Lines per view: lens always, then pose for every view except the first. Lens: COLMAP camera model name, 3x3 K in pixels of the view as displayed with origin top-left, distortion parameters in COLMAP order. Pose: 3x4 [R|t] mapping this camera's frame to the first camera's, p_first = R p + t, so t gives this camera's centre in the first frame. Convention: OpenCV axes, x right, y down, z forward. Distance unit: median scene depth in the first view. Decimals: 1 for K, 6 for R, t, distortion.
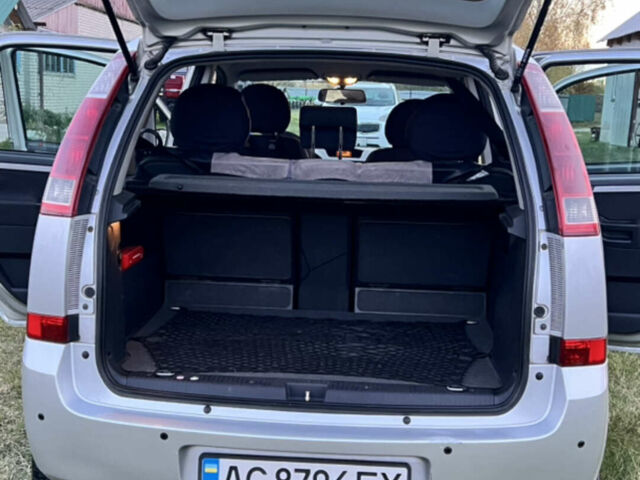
lens RADIAL K [[873.3, 0, 319.8], [0, 873.3, 238.0], [0, 0, 1]] dist [0.036161, 0.000000]
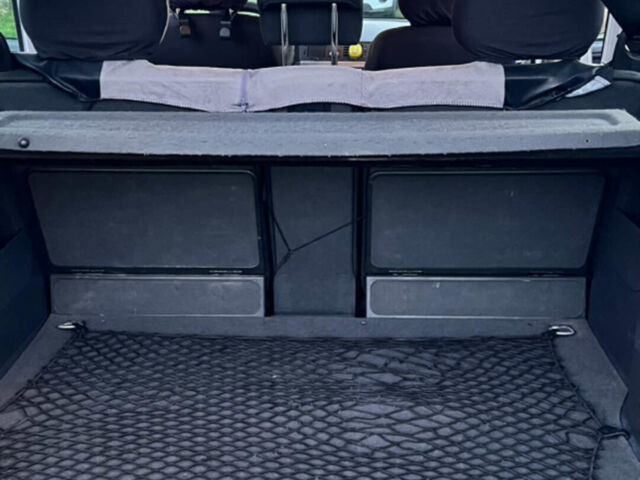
lens RADIAL K [[873.3, 0, 319.9], [0, 873.3, 245.0], [0, 0, 1]] dist [0.036161, 0.000000]
pose [[0.999142, -0.040674, 0.007811, 0.004868], [0.038851, 0.985770, 0.163545, -0.068221], [-0.014352, -0.163102, 0.986505, 0.434484]]
